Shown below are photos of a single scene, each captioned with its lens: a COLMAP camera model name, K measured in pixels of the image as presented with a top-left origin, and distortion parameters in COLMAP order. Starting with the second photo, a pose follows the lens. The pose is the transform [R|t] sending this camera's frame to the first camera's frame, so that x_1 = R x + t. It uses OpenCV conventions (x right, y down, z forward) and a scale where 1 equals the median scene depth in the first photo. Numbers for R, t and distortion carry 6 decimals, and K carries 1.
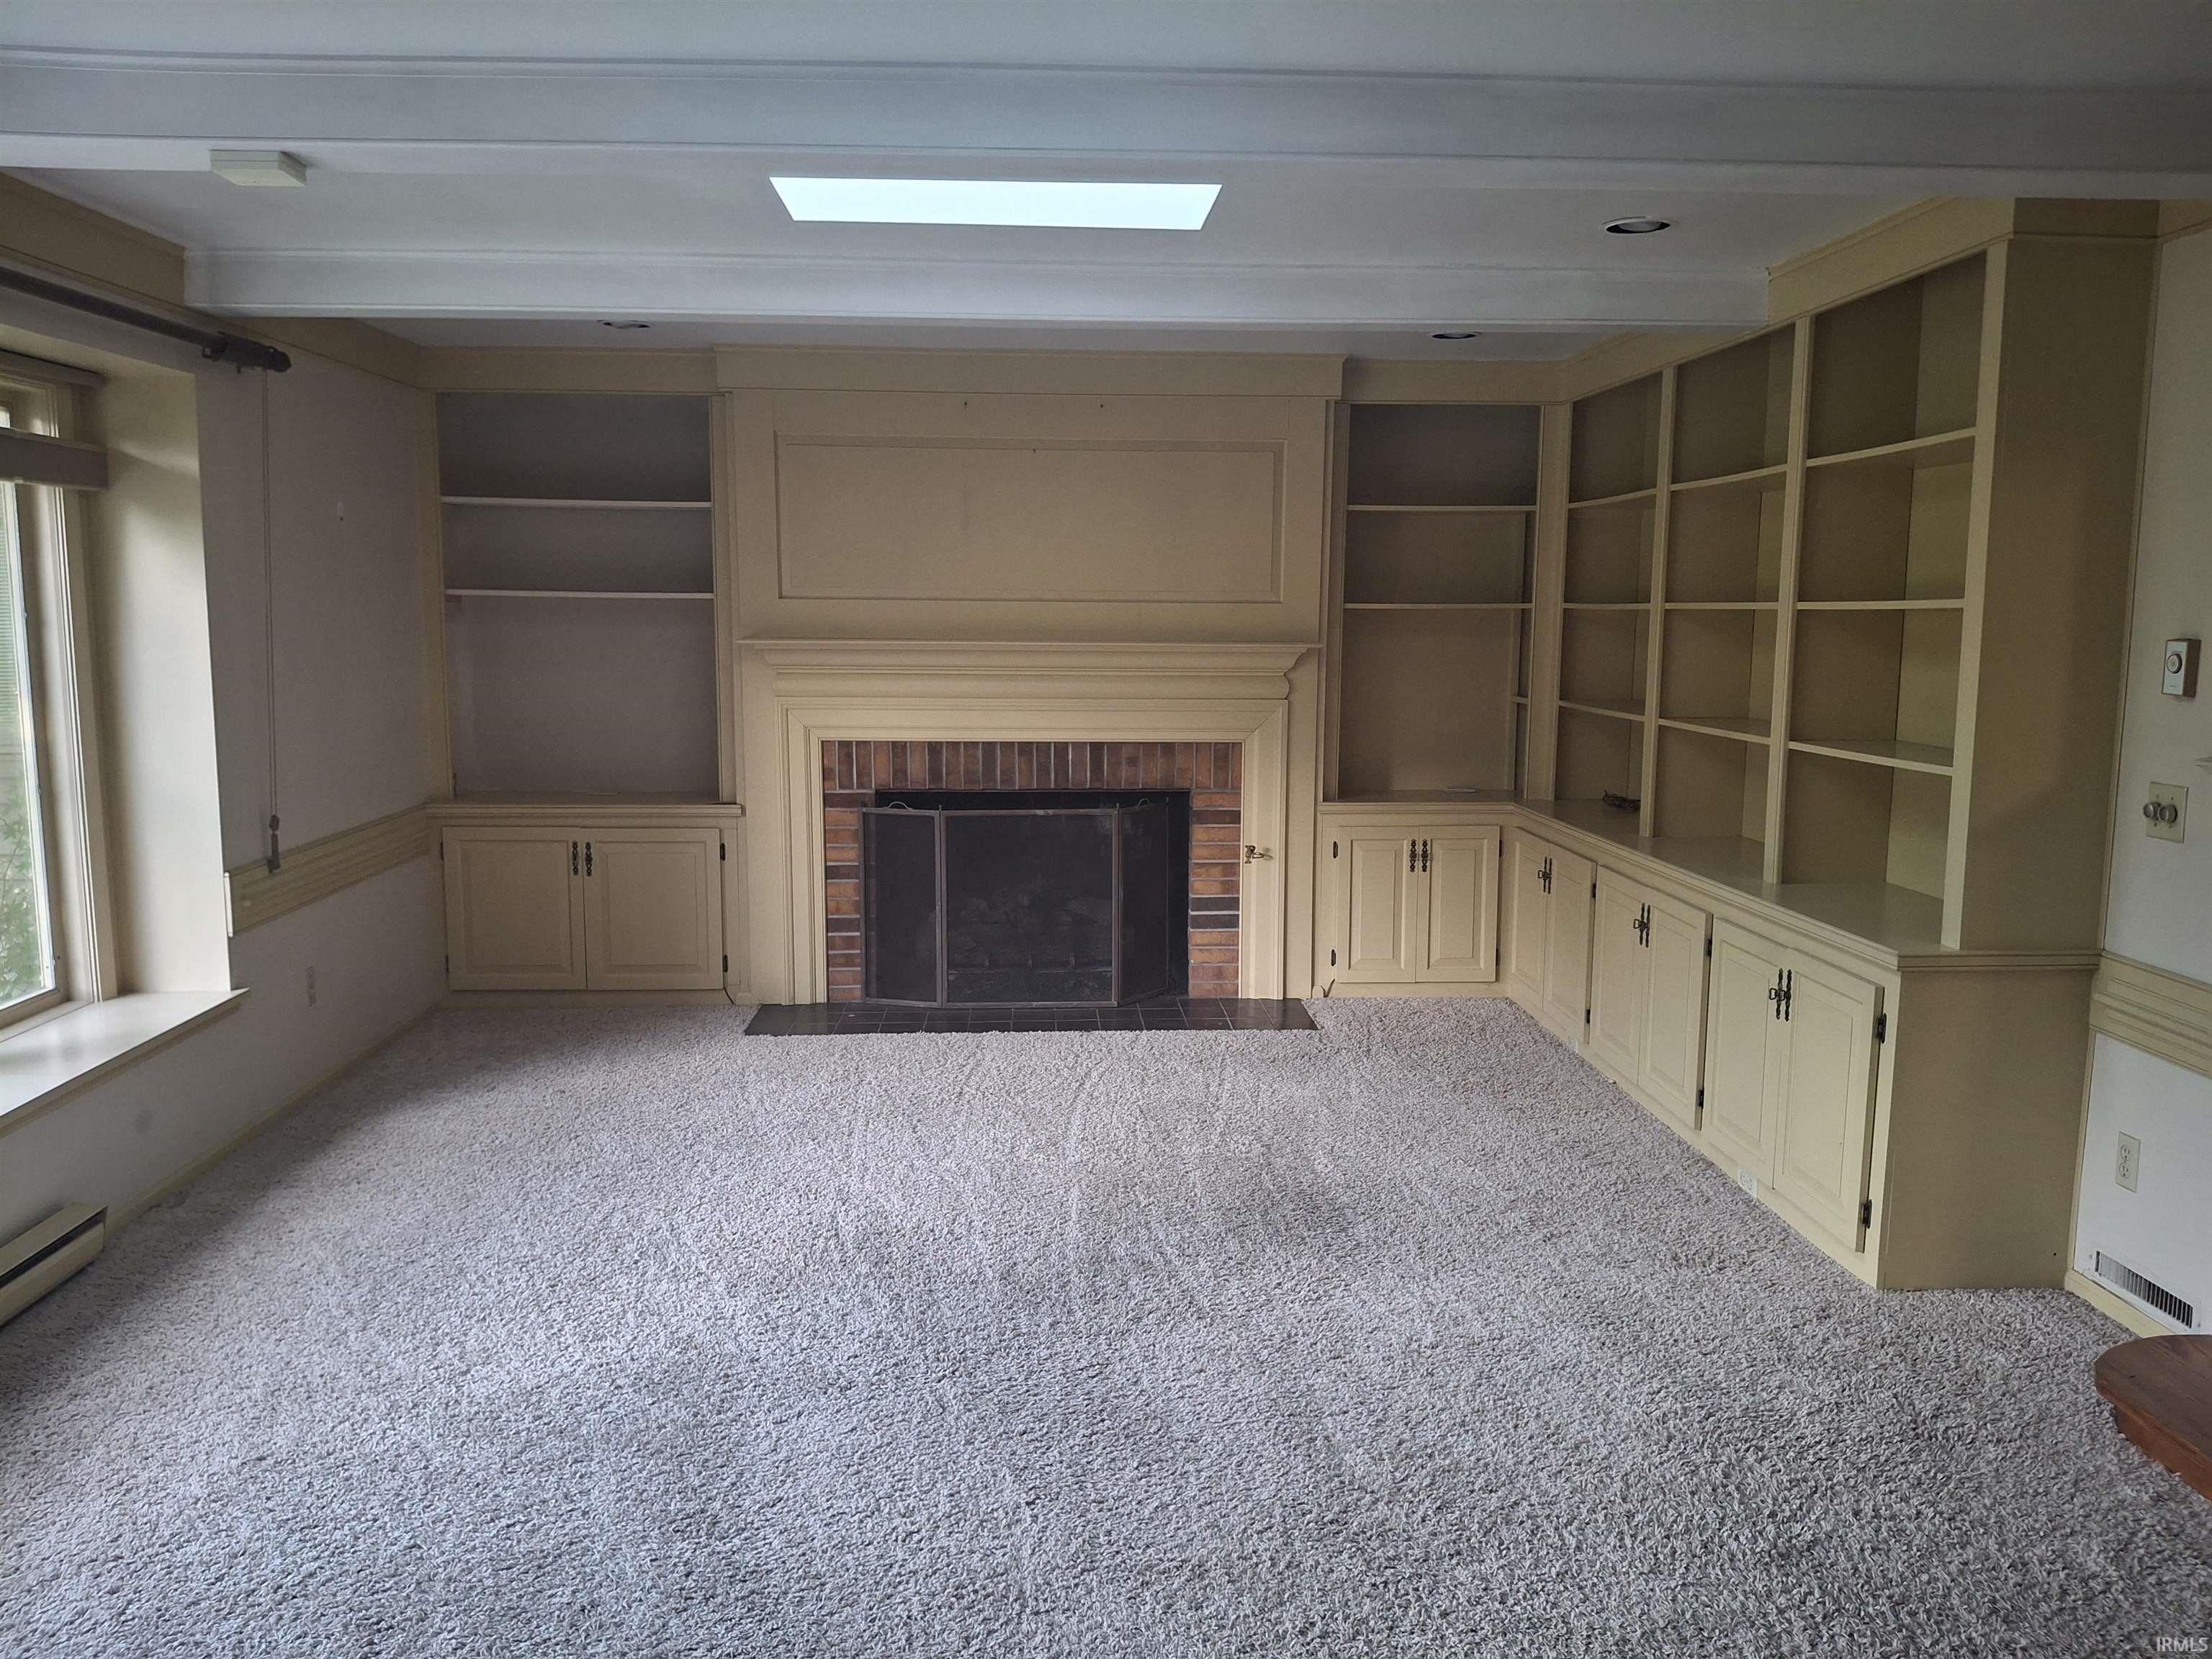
lens RADIAL K [[1662.3, 0, 1096.7], [0, 1662.3, 828.1], [0, 0, 1]] dist [0.128780, -0.288280]
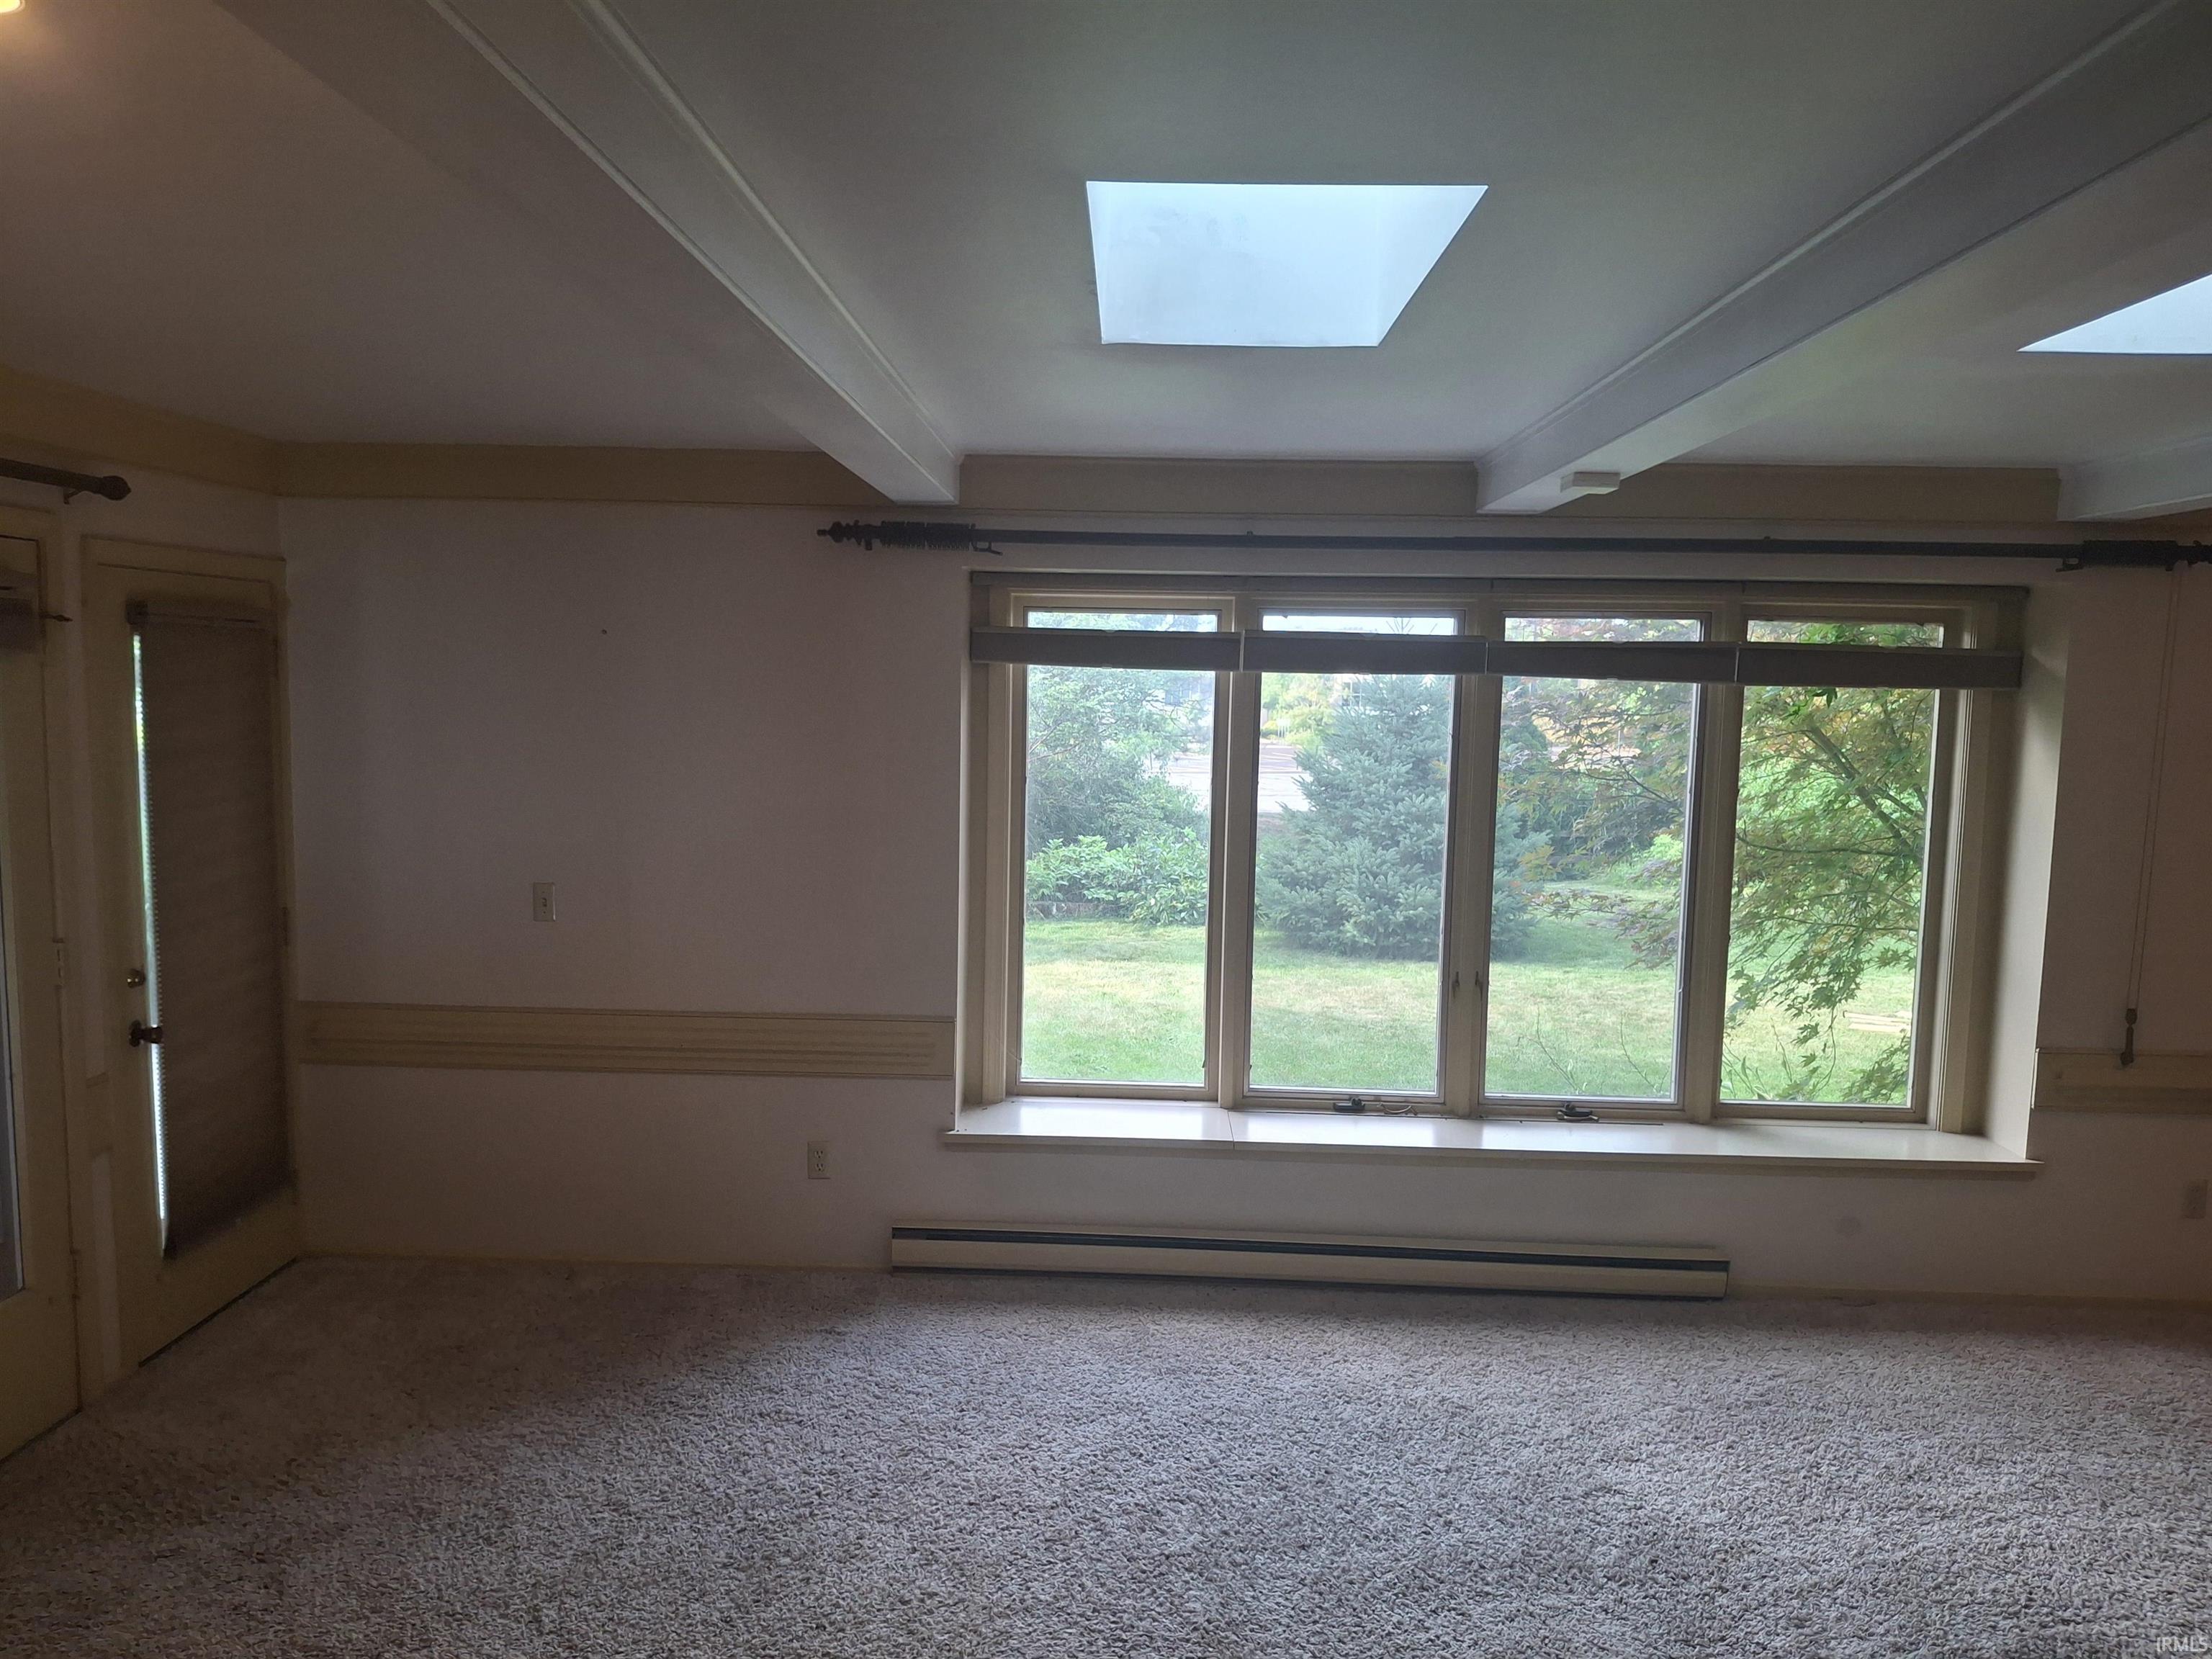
lens RADIAL K [[1662.3, 0, 1096.7], [0, 1662.3, 828.1], [0, 0, 1]] dist [0.128780, -0.288280]
pose [[-0.080313, 0.088097, -0.992869, 0.588612], [-0.159400, 0.982132, 0.100038, -0.125943], [0.983942, 0.166297, -0.064835, 0.482302]]
